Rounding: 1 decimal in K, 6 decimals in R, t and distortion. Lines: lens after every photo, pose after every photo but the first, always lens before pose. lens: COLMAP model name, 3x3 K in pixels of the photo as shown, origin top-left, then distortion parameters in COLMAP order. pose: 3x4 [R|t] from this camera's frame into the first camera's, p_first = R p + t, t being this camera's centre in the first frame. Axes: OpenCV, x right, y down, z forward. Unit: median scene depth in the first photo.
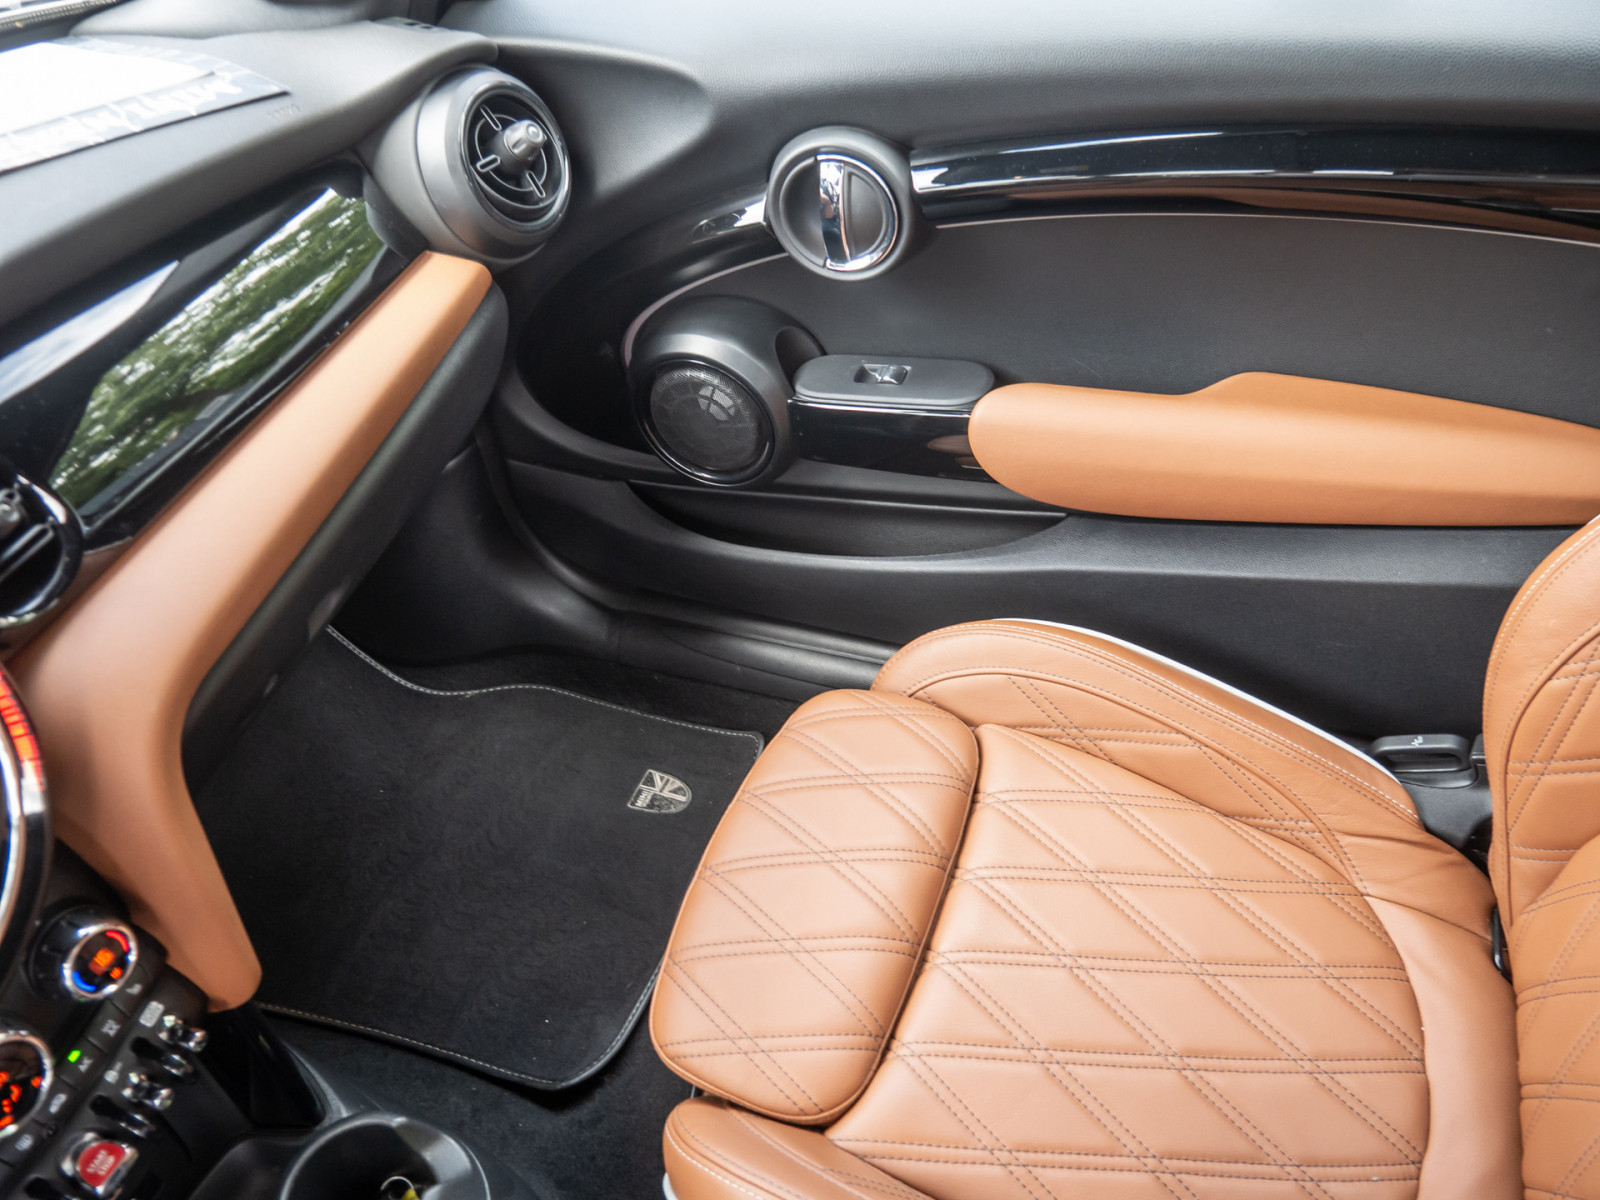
lens RADIAL K [[1137.0, 0, 796.1], [0, 1137.0, 593.6], [0, 0, 1]] dist [-0.060427, 0.017715]
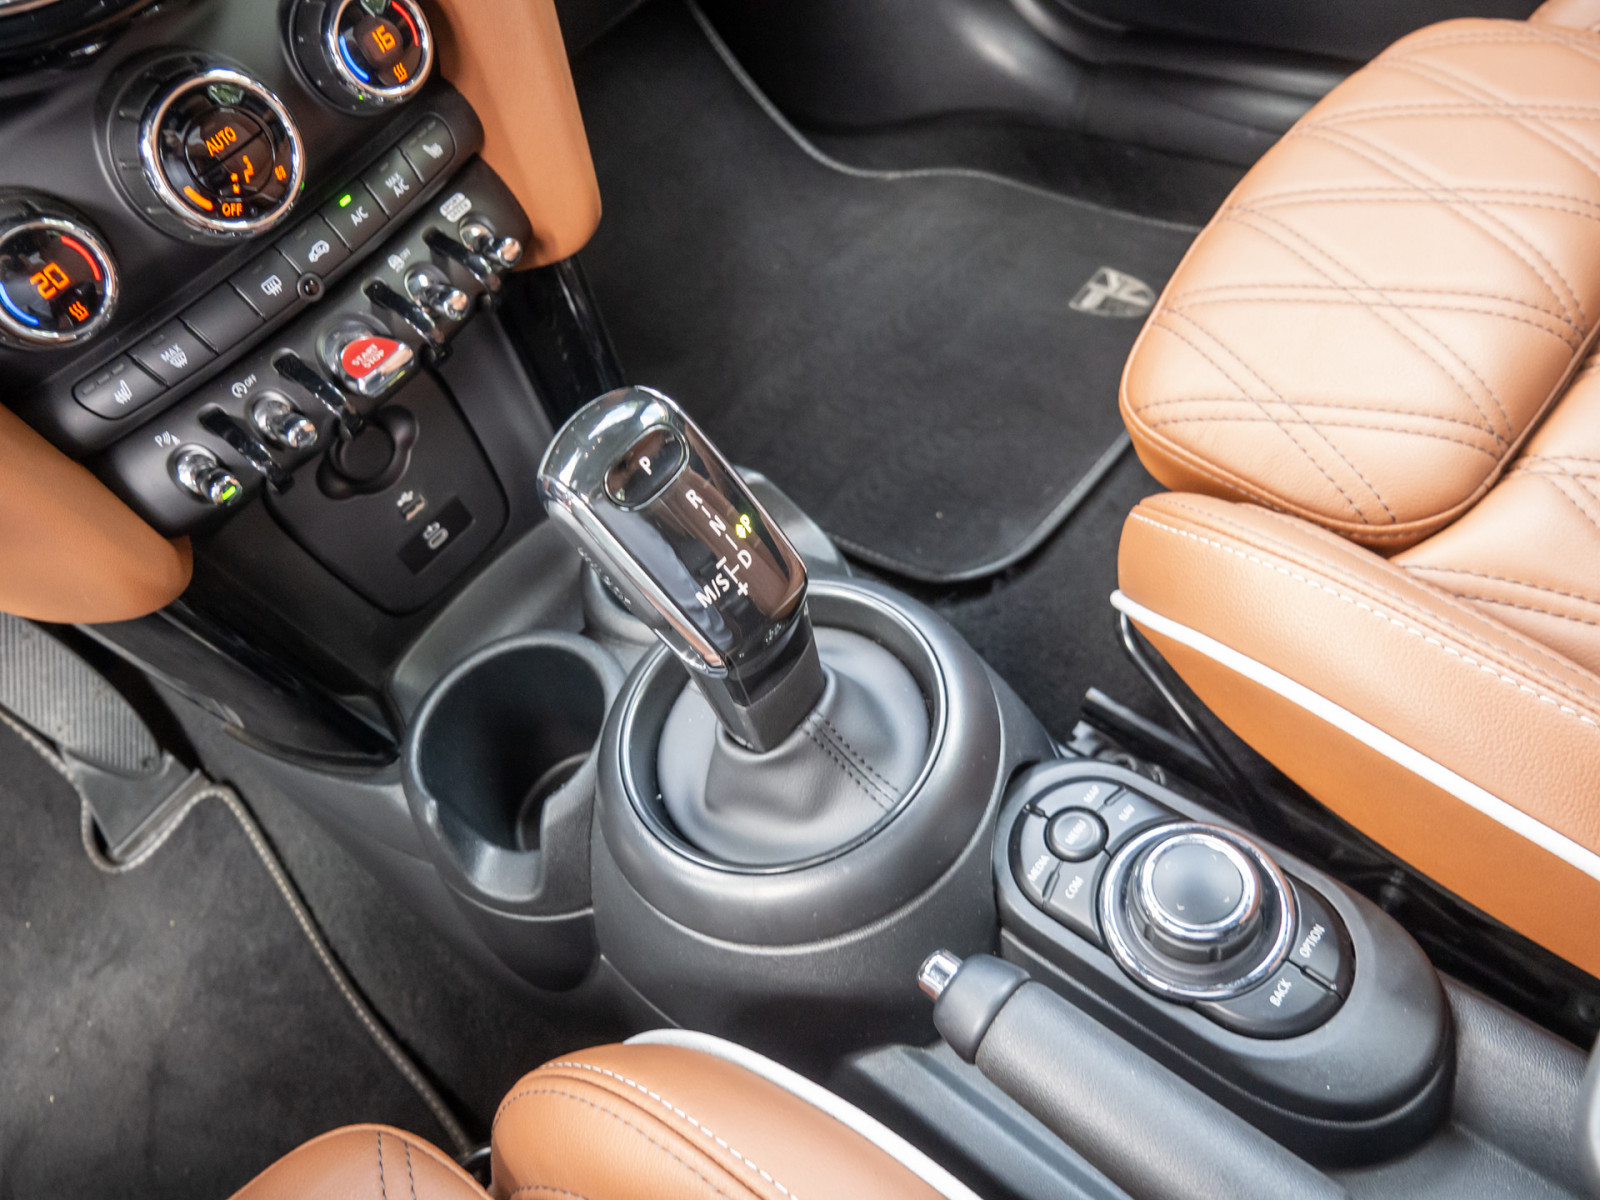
lens RADIAL K [[1137.0, 0, 804.9], [0, 1137.0, 605.7], [0, 0, 1]] dist [-0.060427, 0.017715]
pose [[0.936868, 0.184108, -0.297291, -0.082351], [-0.115869, 0.965590, 0.232832, 0.370490], [0.329927, -0.183686, 0.925963, 0.291410]]
